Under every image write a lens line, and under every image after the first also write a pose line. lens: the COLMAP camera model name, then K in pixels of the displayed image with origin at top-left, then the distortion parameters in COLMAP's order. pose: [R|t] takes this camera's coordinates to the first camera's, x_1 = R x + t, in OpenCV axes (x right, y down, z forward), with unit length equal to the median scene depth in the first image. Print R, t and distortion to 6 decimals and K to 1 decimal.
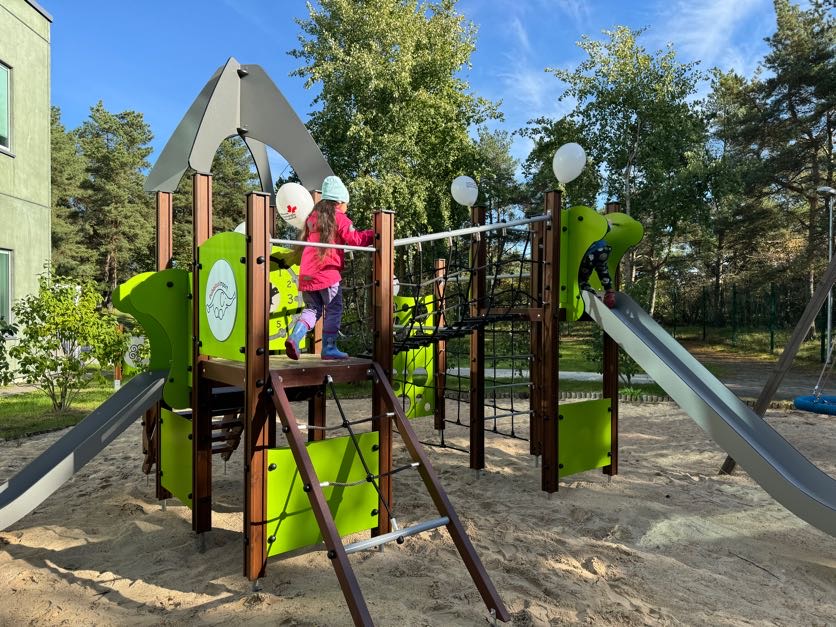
lens RADIAL K [[580.3, 0, 419.1], [0, 580.3, 324.5], [0, 0, 1]] dist [0.003912, -0.001541]
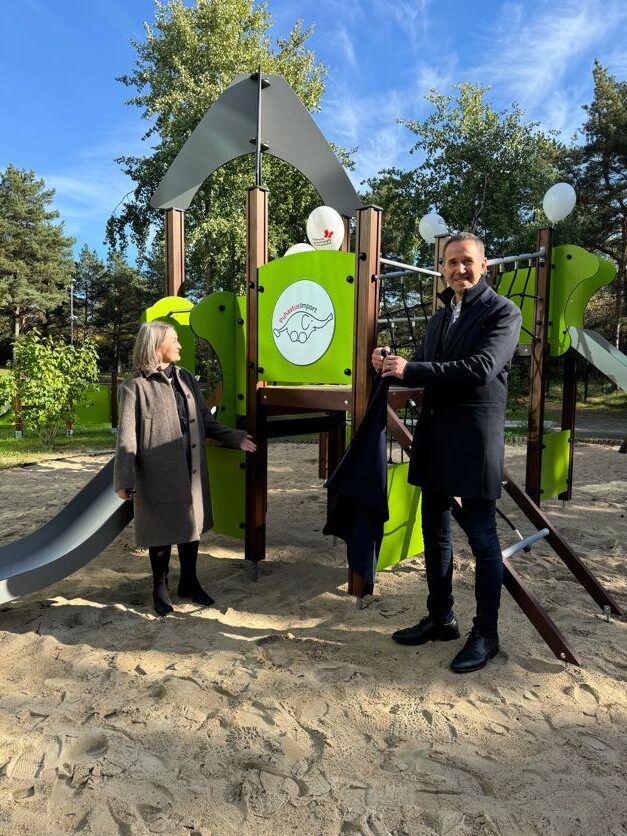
lens RADIAL K [[583.1, 0, 313.5], [0, 583.1, 418.0], [0, 0, 1]] dist [-0.017946, -0.004658]
pose [[0.984861, -0.008311, 0.173144, -0.105073], [-0.003021, 0.997875, 0.065080, 0.011368], [-0.173317, -0.064618, 0.982744, 0.007162]]
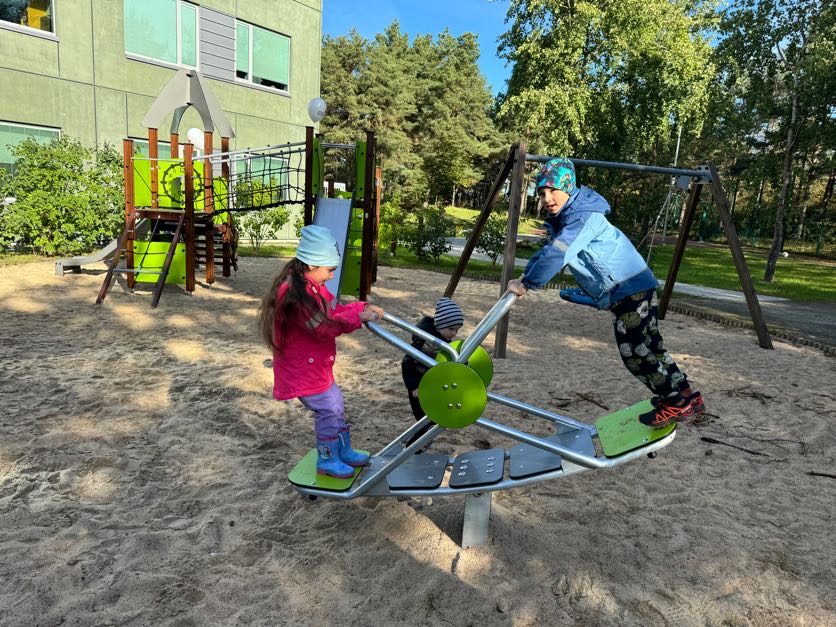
lens RADIAL K [[583.1, 0, 418.0], [0, 583.1, 313.5], [0, 0, 1]] dist [-0.017946, -0.004658]
pose [[0.797979, 0.151999, -0.583203, 0.442028], [-0.070026, 0.984504, 0.160774, 0.004080], [0.598603, -0.087455, 0.796258, -0.059244]]
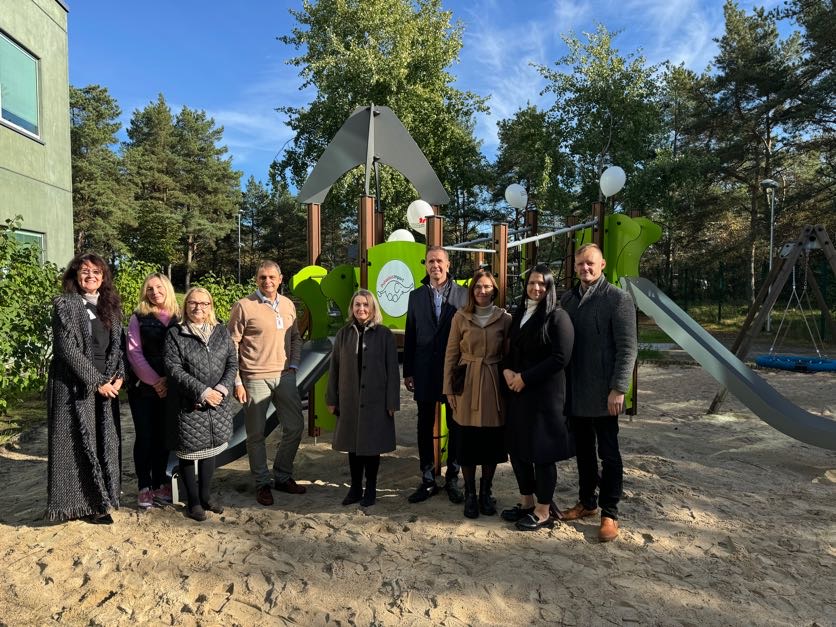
lens RADIAL K [[574.5, 0, 418.4], [0, 574.5, 320.7], [0, 0, 1]] dist [0.003711, -0.005519]
pose [[0.996507, -0.009299, 0.082995, -0.085812], [0.006145, 0.999252, 0.038179, -0.003516], [-0.083288, -0.037536, 0.995818, -0.084812]]
